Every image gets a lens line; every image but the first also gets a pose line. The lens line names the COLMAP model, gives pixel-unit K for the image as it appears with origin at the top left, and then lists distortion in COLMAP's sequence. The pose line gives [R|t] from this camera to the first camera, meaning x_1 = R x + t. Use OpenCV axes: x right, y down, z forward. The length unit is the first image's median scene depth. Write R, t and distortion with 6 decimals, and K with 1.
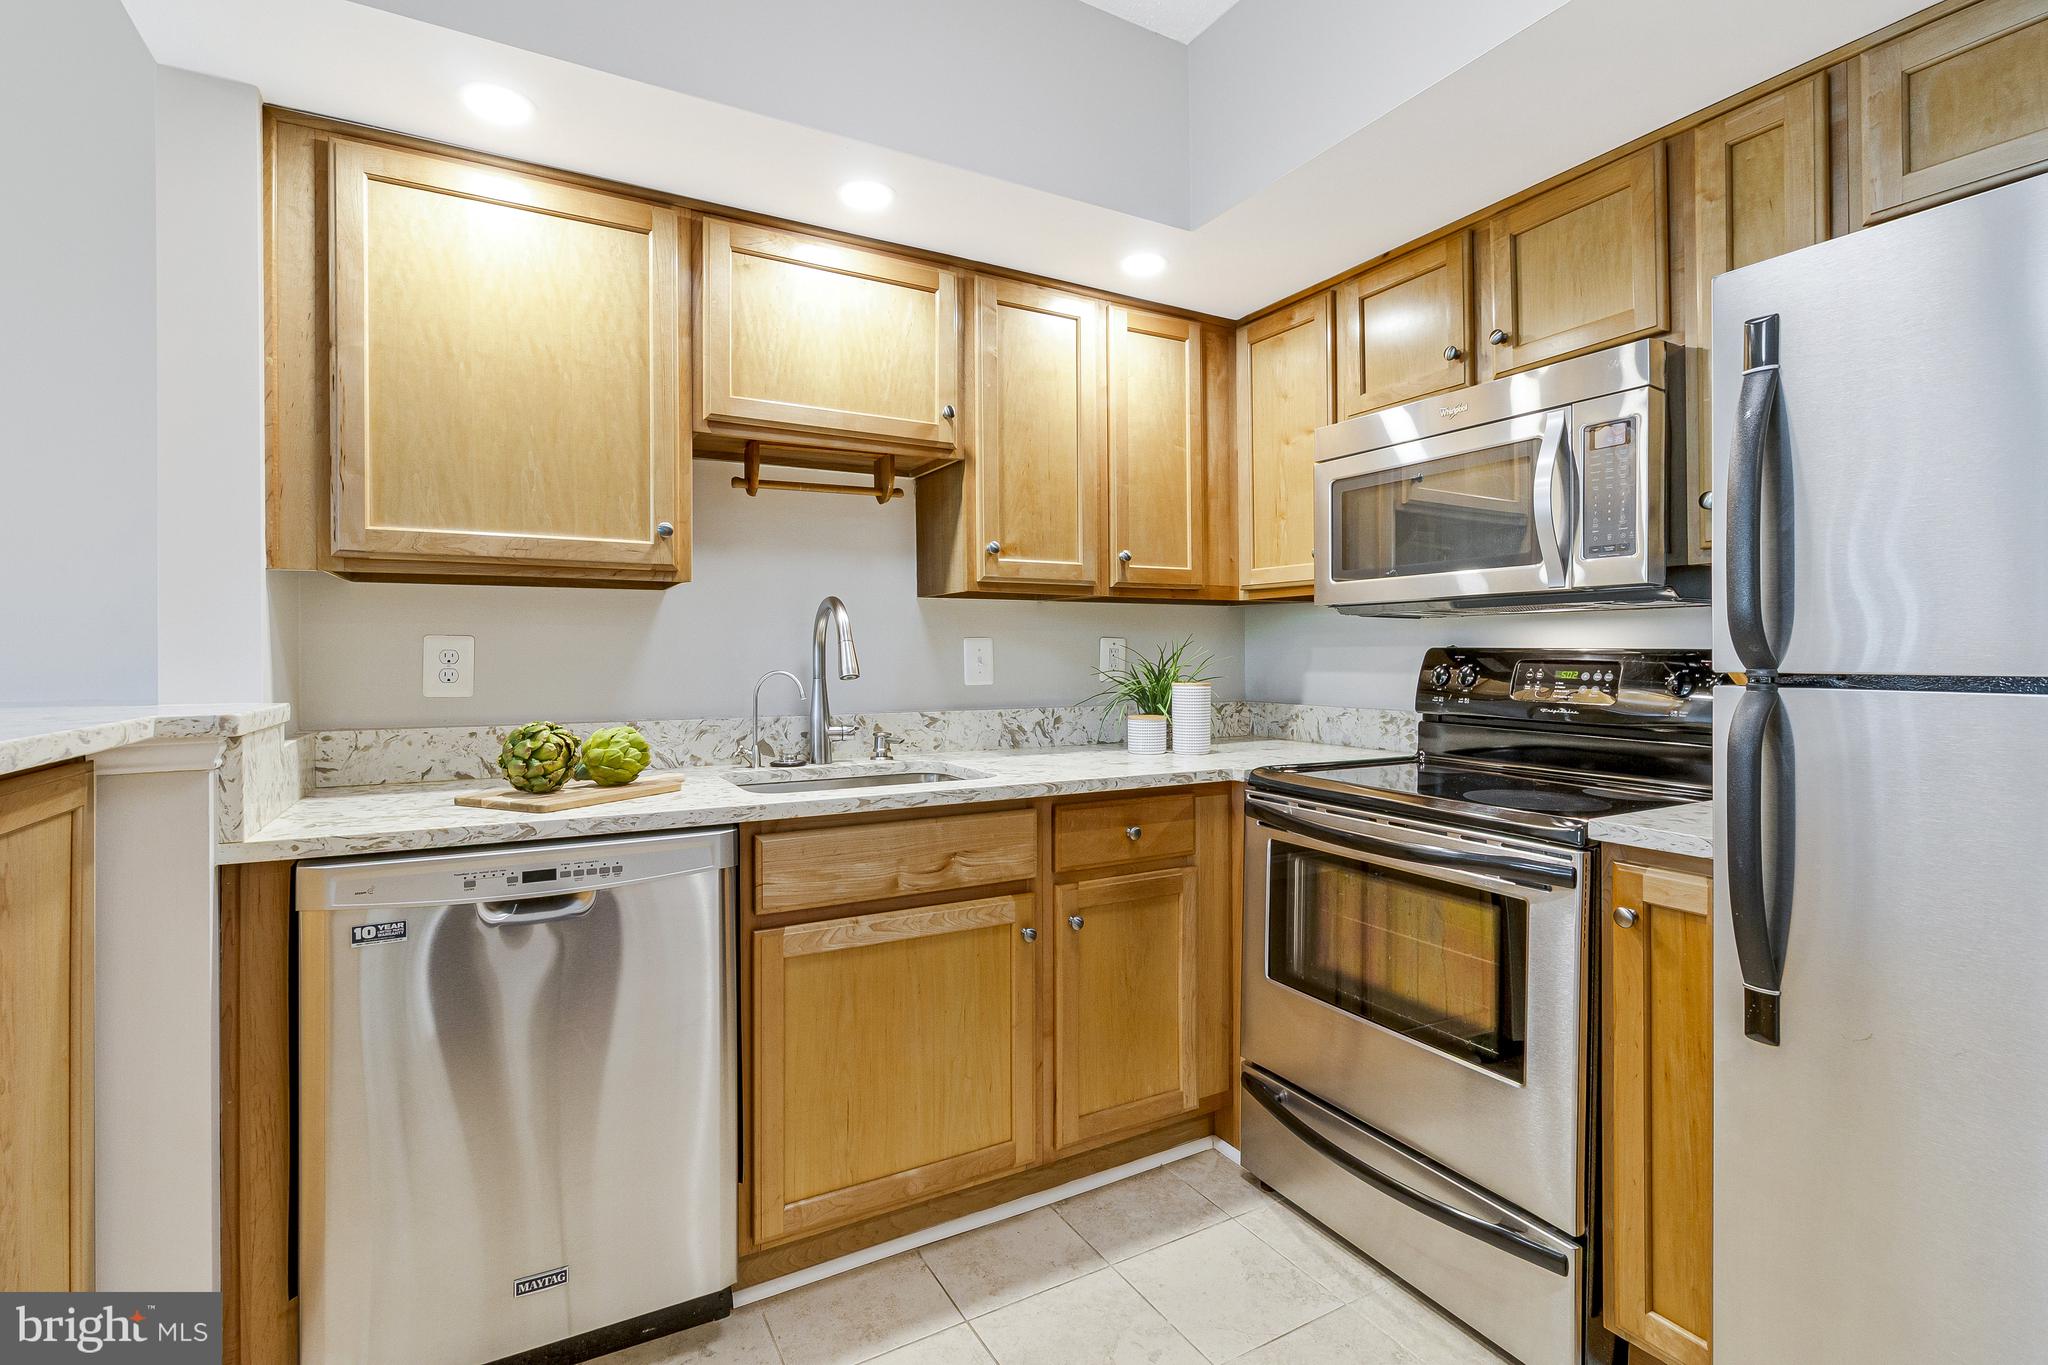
lens RADIAL K [[962.2, 0, 1035.3], [0, 962.2, 656.9], [0, 0, 1]] dist [-0.001773, 0.000338]
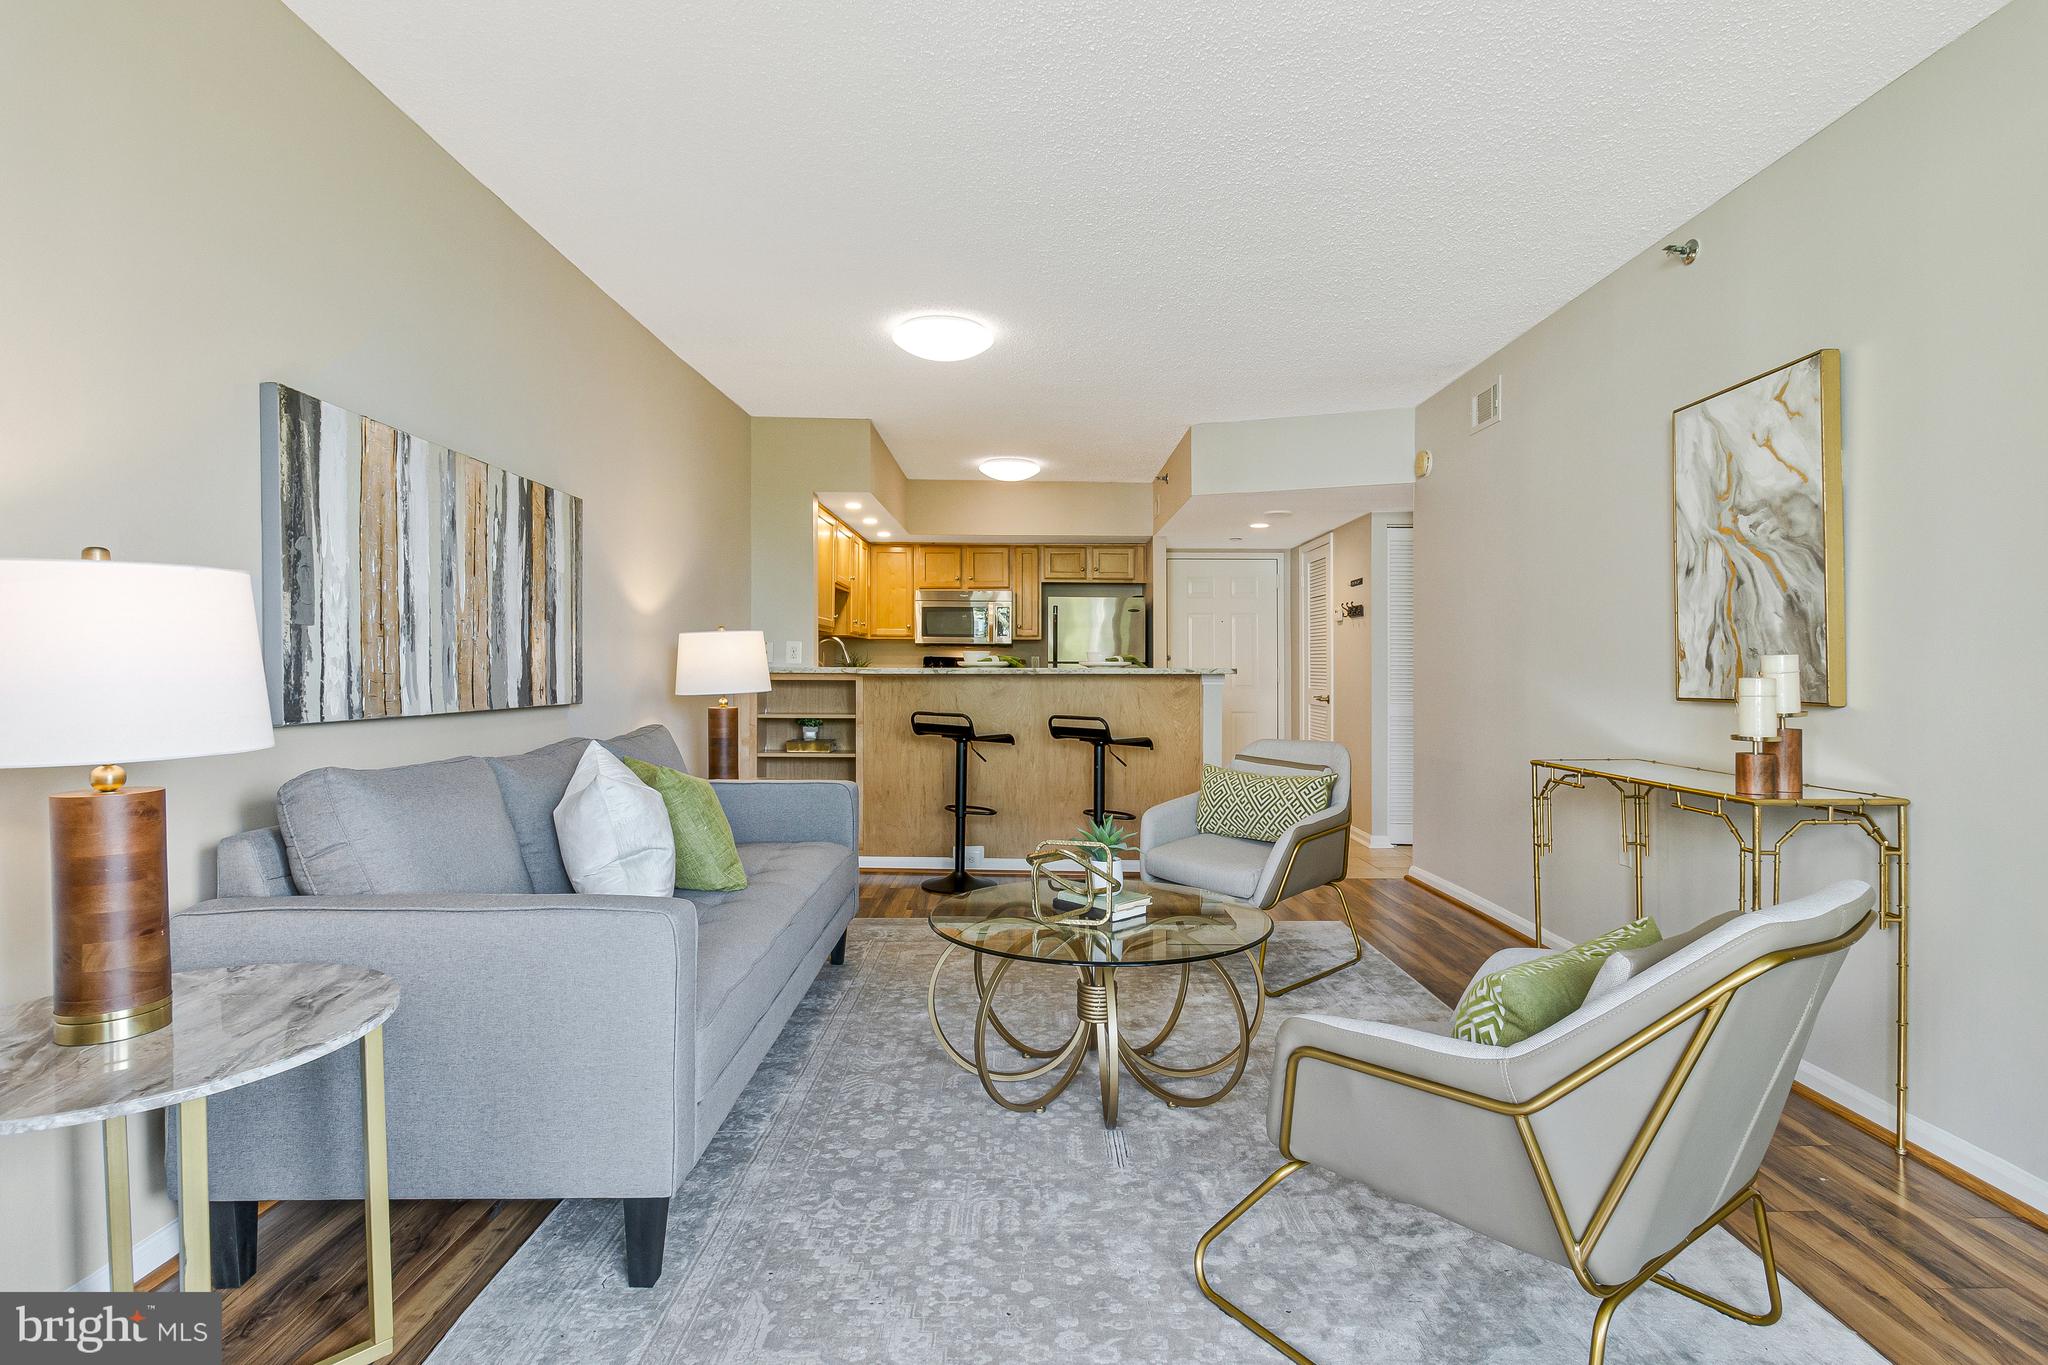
lens RADIAL K [[1024.3, 0, 1038.2], [0, 1024.3, 671.2], [0, 0, 1]] dist [-0.008305, -0.000121]
pose [[0.479627, 0.002366, 0.877470, -3.003805], [-0.004805, 0.999988, -0.000070, 0.045331], [-0.877460, -0.004183, 0.479632, -1.227950]]
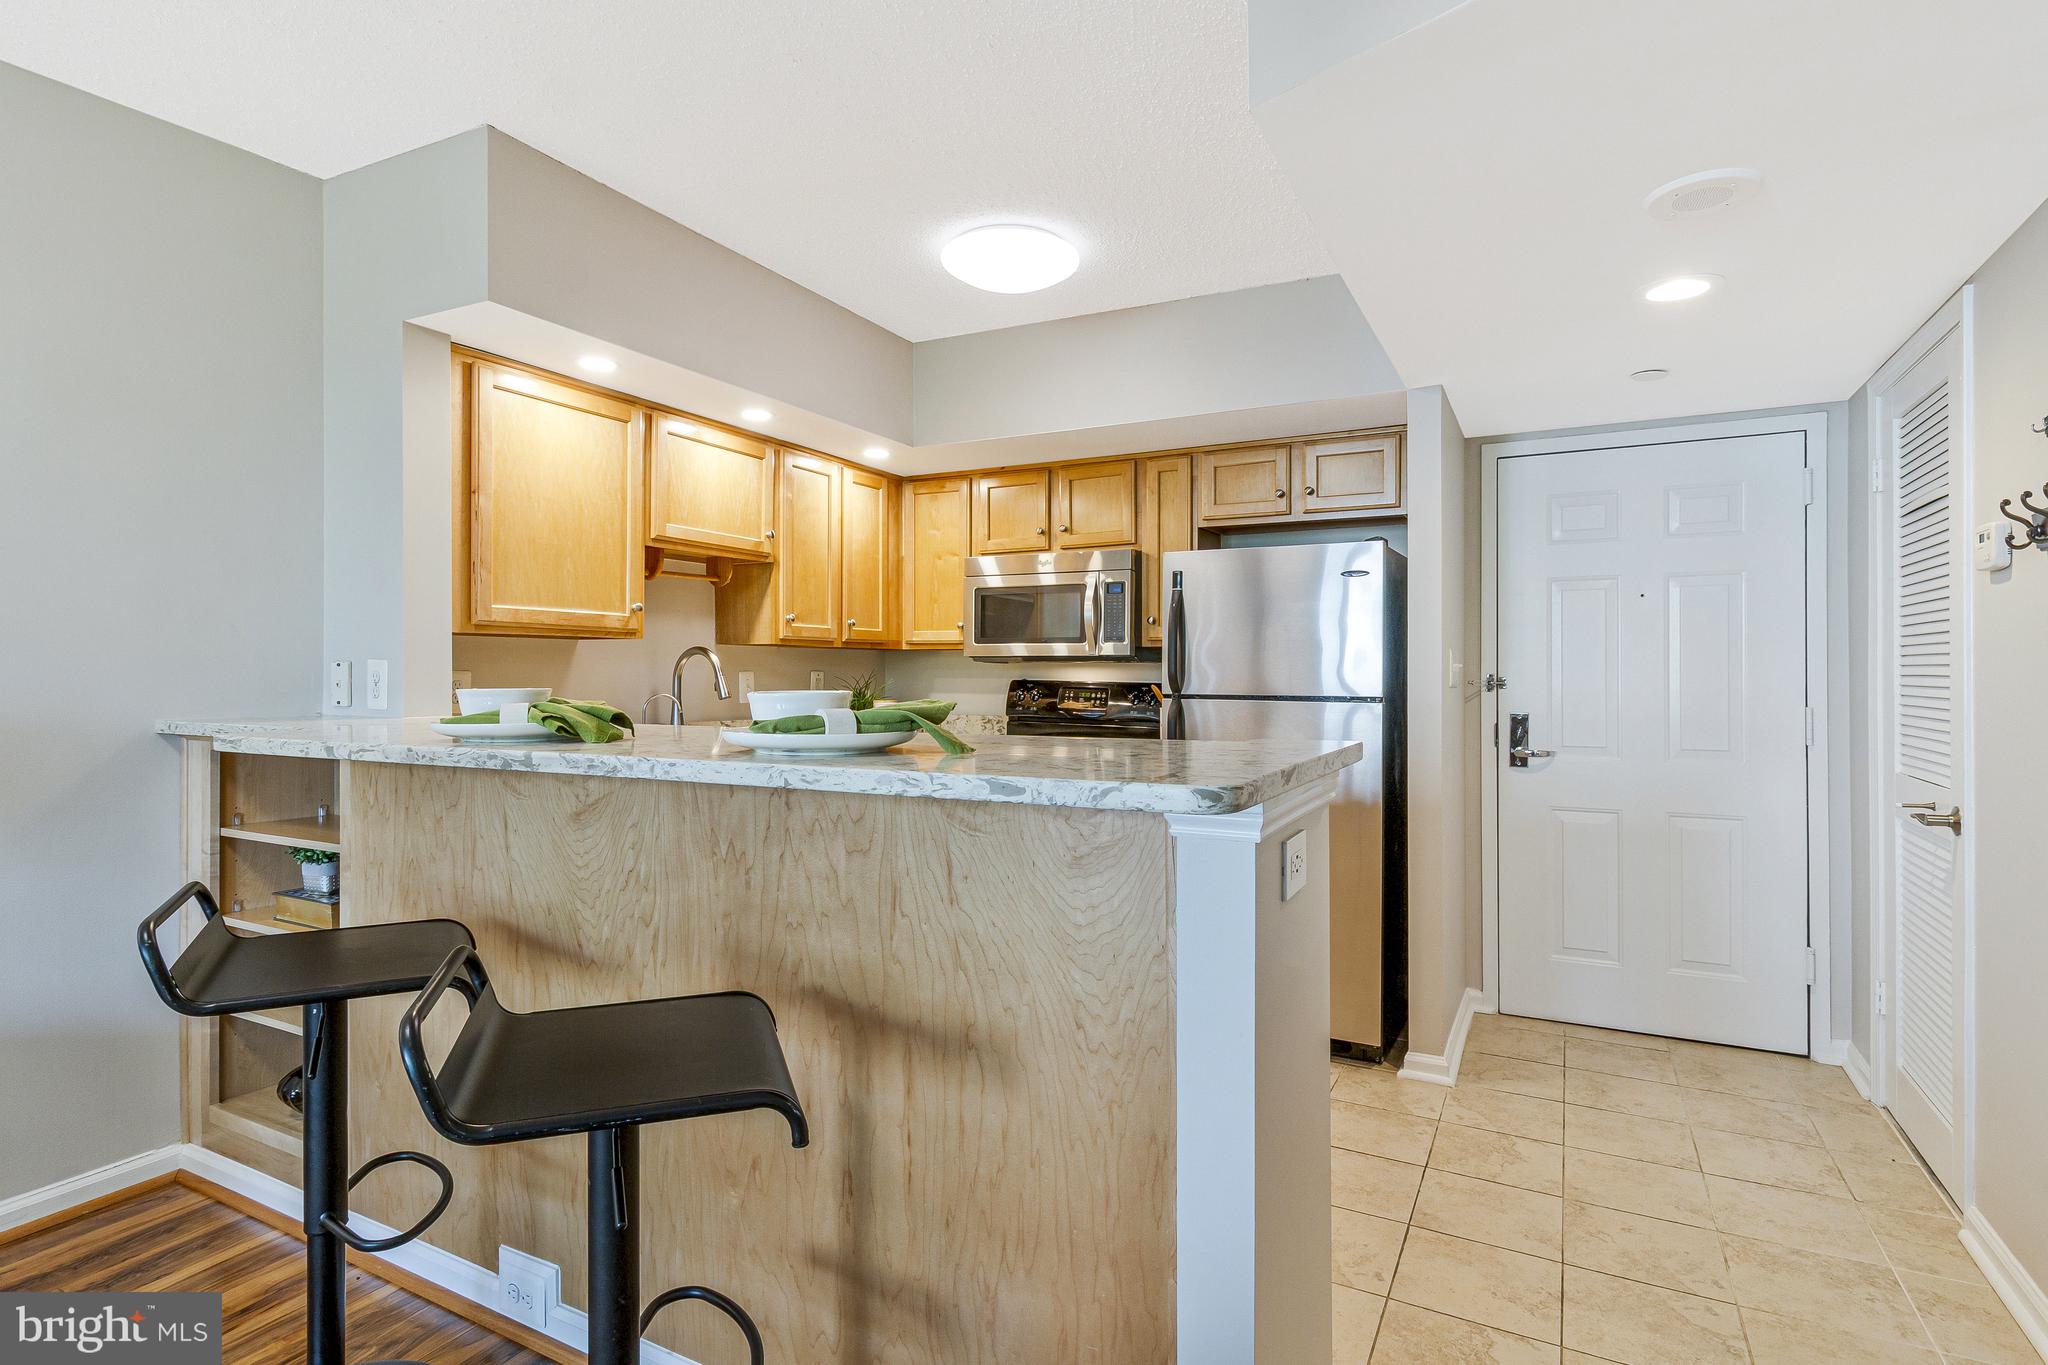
lens RADIAL K [[1024.3, 0, 1038.2], [0, 1024.3, 671.2], [0, 0, 1]] dist [-0.008305, -0.000121]
pose [[0.842440, 0.007559, 0.538736, -0.711511], [-0.005810, 0.999971, -0.004946, -0.020316], [-0.538758, 0.001036, 0.842460, -0.776296]]
